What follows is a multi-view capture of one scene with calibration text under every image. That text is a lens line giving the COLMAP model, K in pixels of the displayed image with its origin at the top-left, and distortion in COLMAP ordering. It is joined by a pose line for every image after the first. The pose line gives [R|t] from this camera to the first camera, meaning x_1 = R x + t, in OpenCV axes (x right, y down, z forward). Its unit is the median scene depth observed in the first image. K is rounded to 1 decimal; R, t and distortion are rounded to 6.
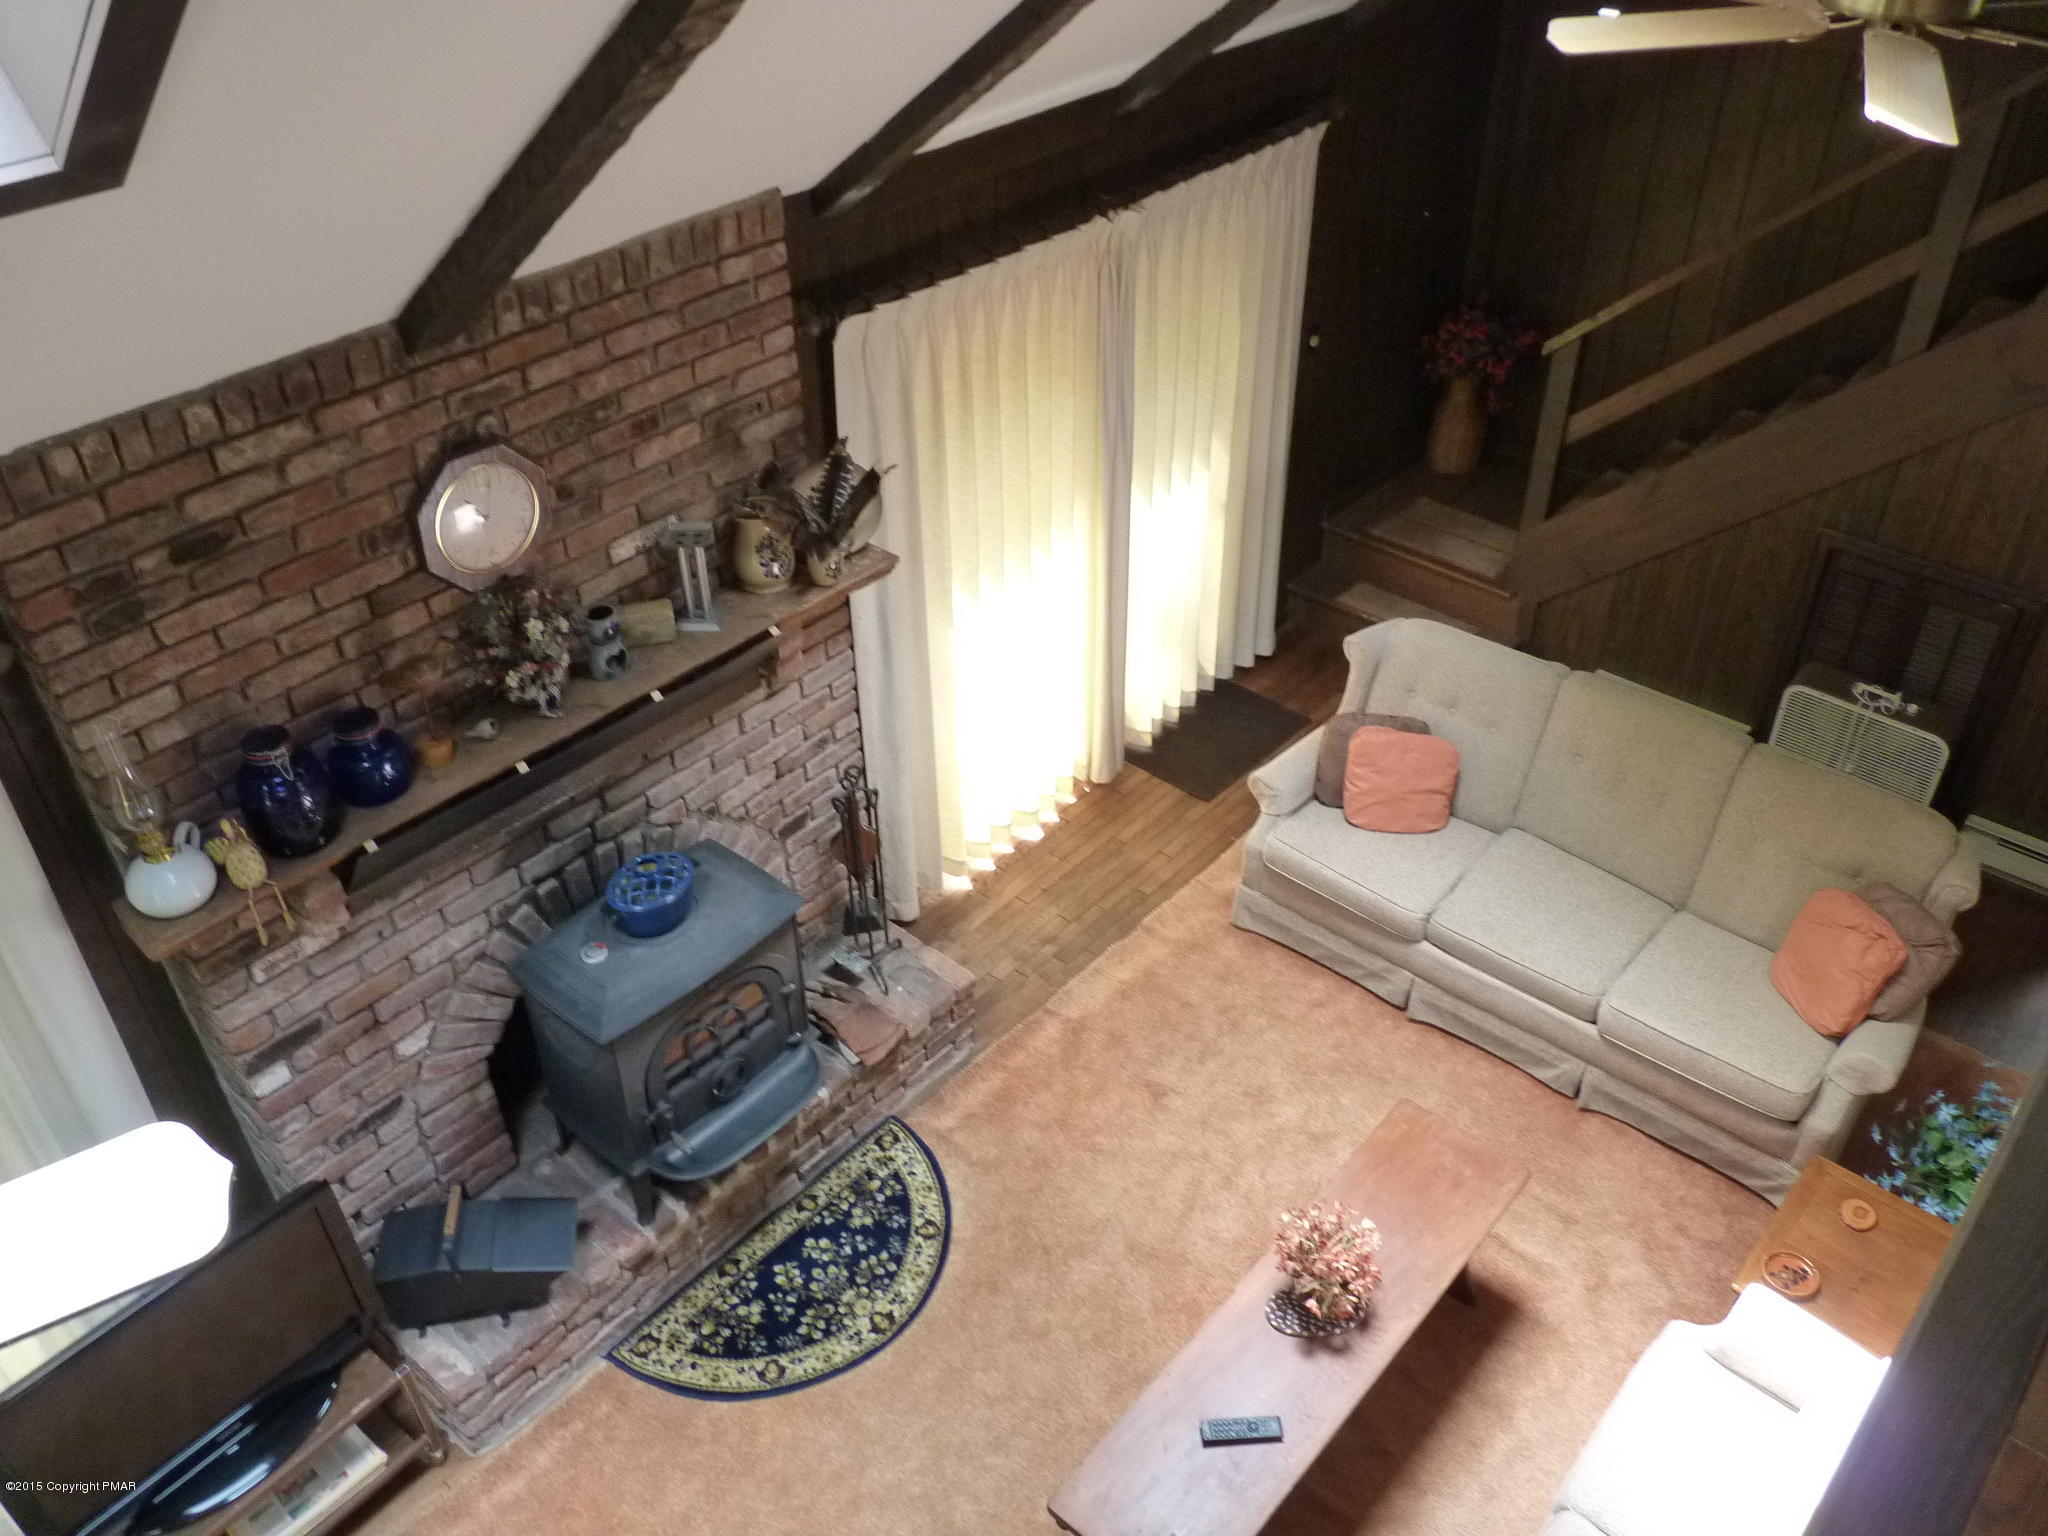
lens RADIAL K [[1640.7, 0, 1023.7], [0, 1640.7, 766.5], [0, 0, 1]] dist [-0.022846, 0.010178]
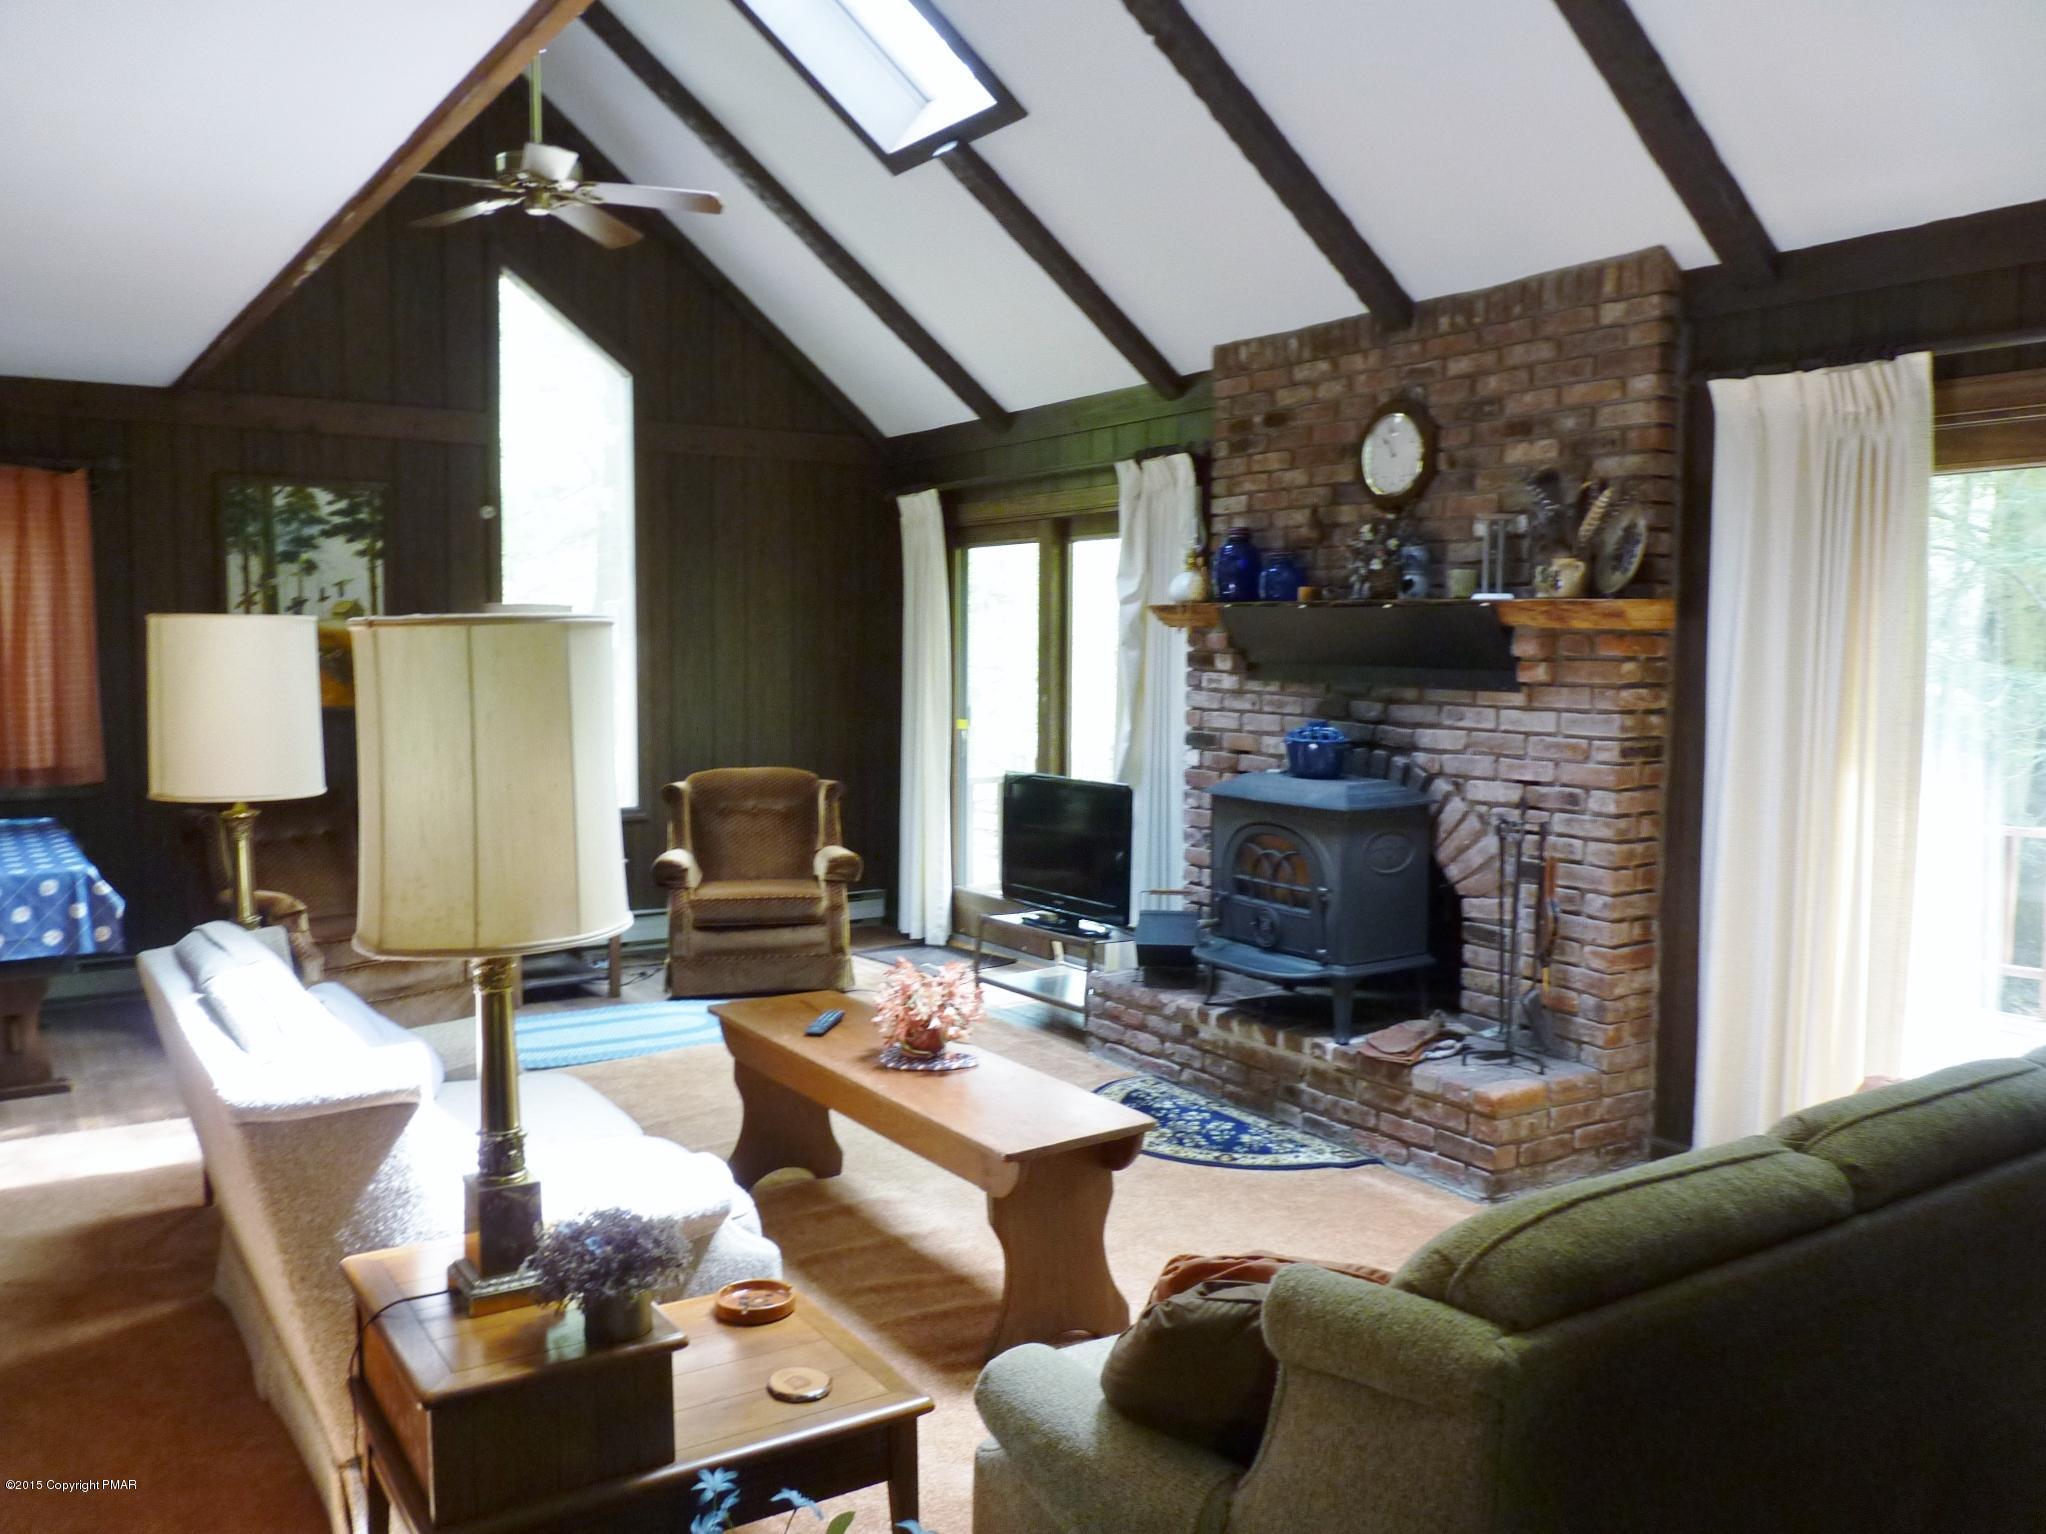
lens RADIAL K [[1639.1, 0, 1028.3], [0, 1639.1, 767.8], [0, 0, 1]] dist [-0.022846, 0.010178]
pose [[-0.266669, 0.090808, -0.959501, 1.016485], [-0.584547, 0.776300, 0.235930, -0.079281], [0.766285, 0.623788, -0.153934, 1.002676]]
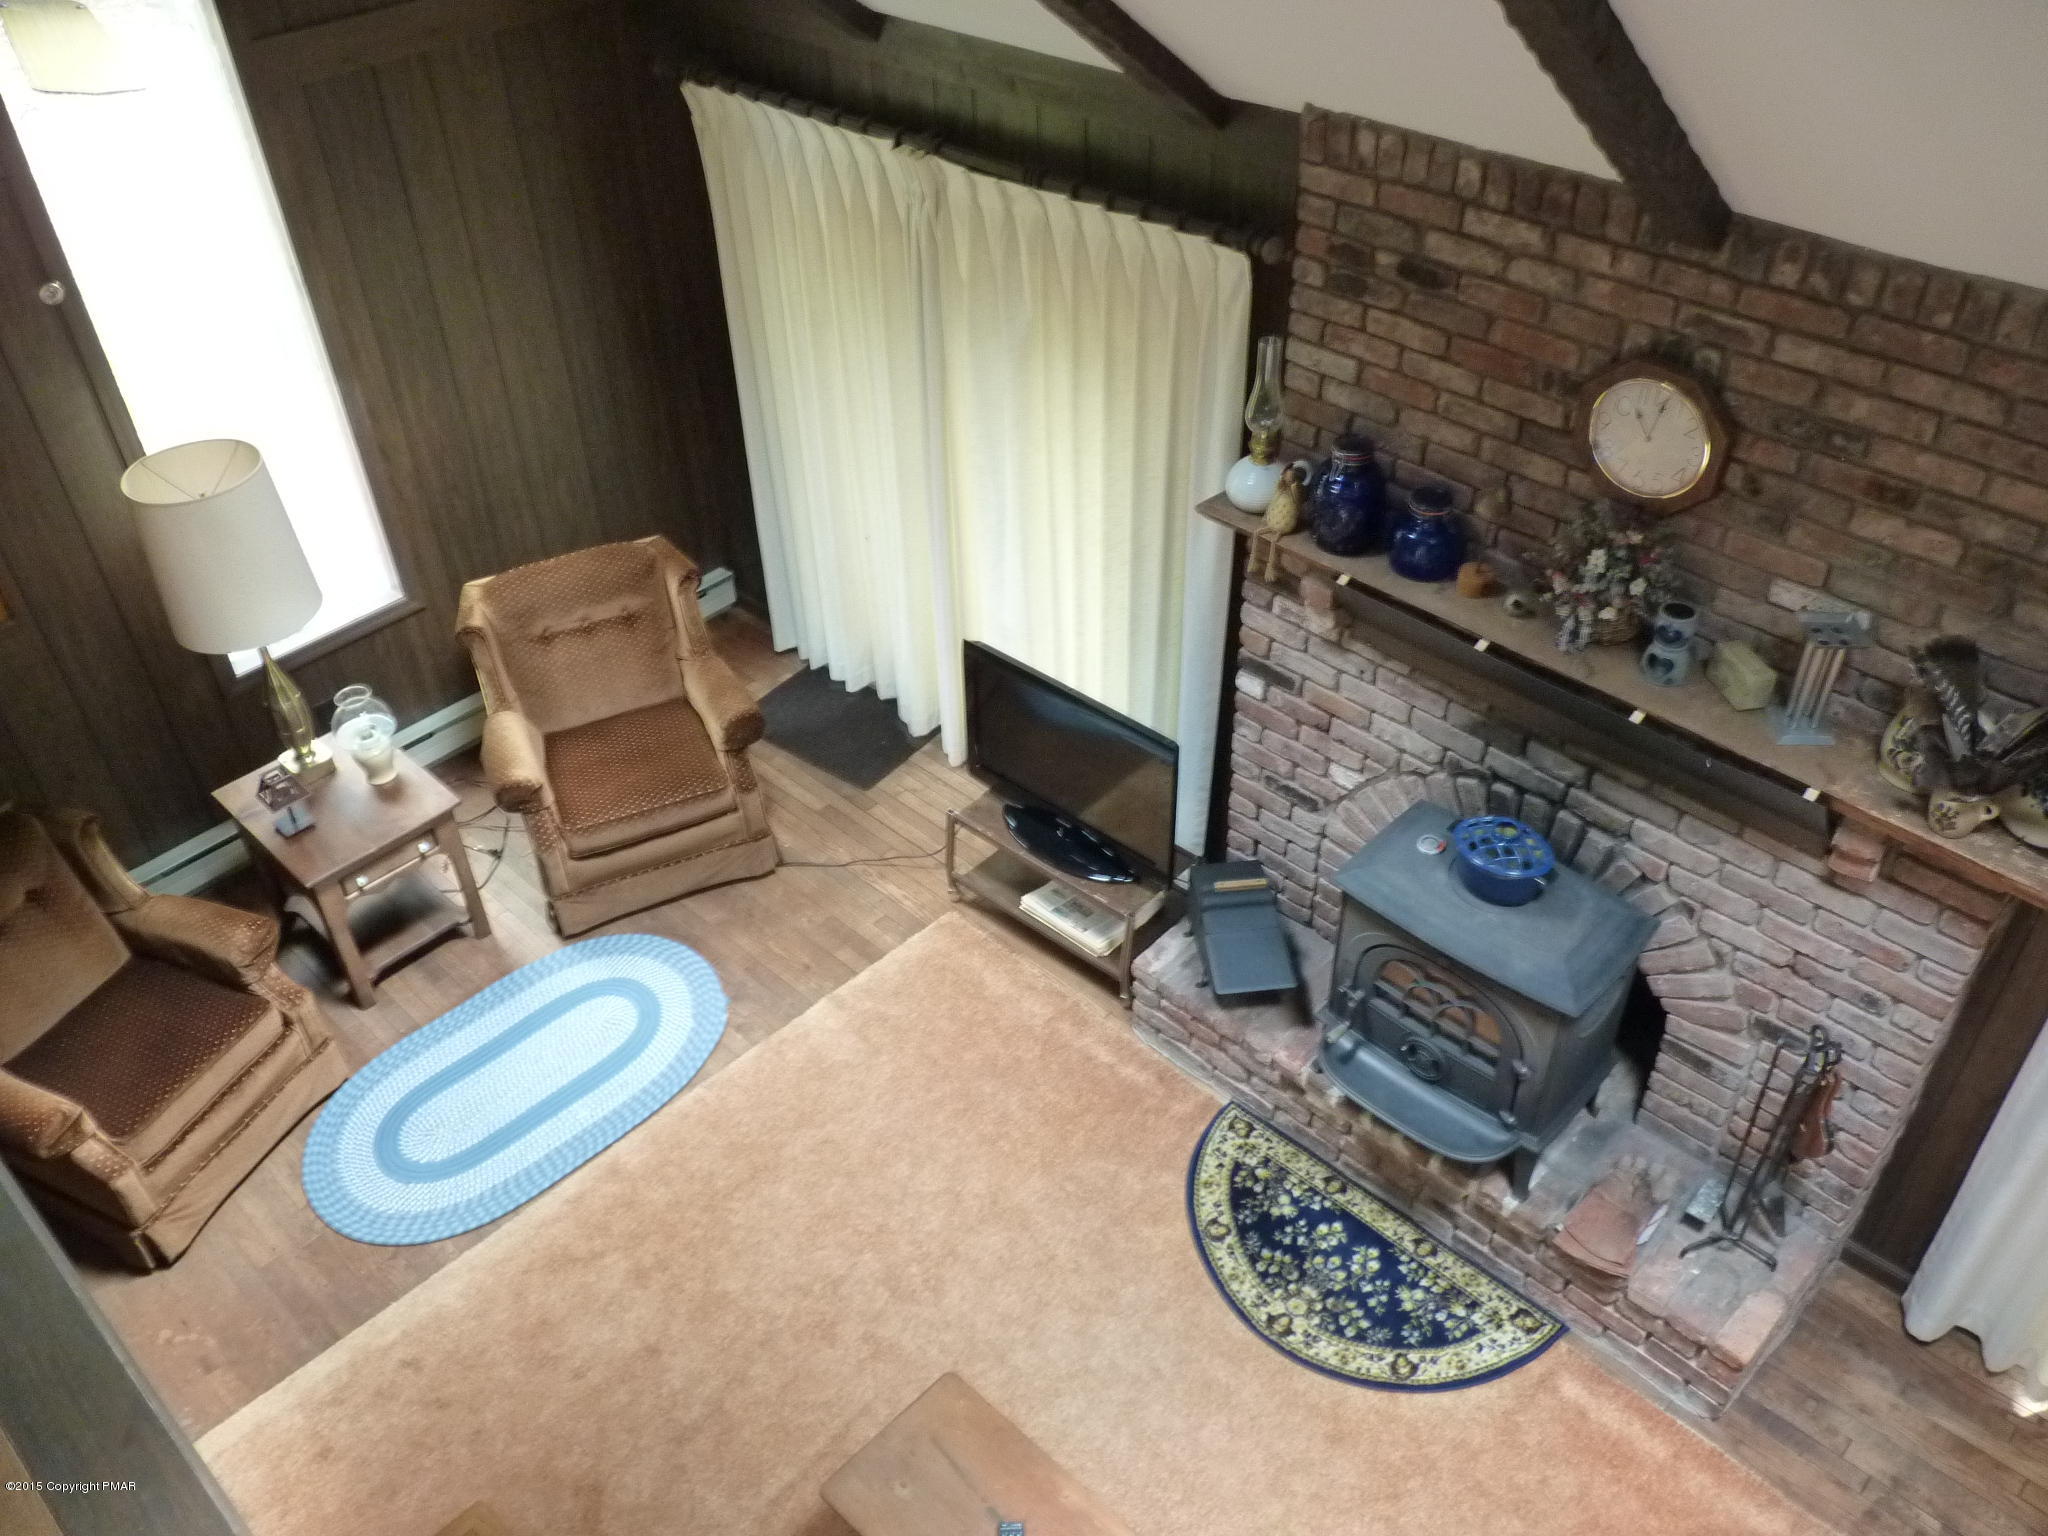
lens RADIAL K [[1640.7, 0, 1027.8], [0, 1640.7, 774.5], [0, 0, 1]] dist [-0.022846, 0.010178]
pose [[-0.047424, 0.649765, -0.758654, 0.450709], [-0.581710, 0.599460, 0.549783, -0.299581], [0.812012, 0.467390, 0.349547, 0.419211]]
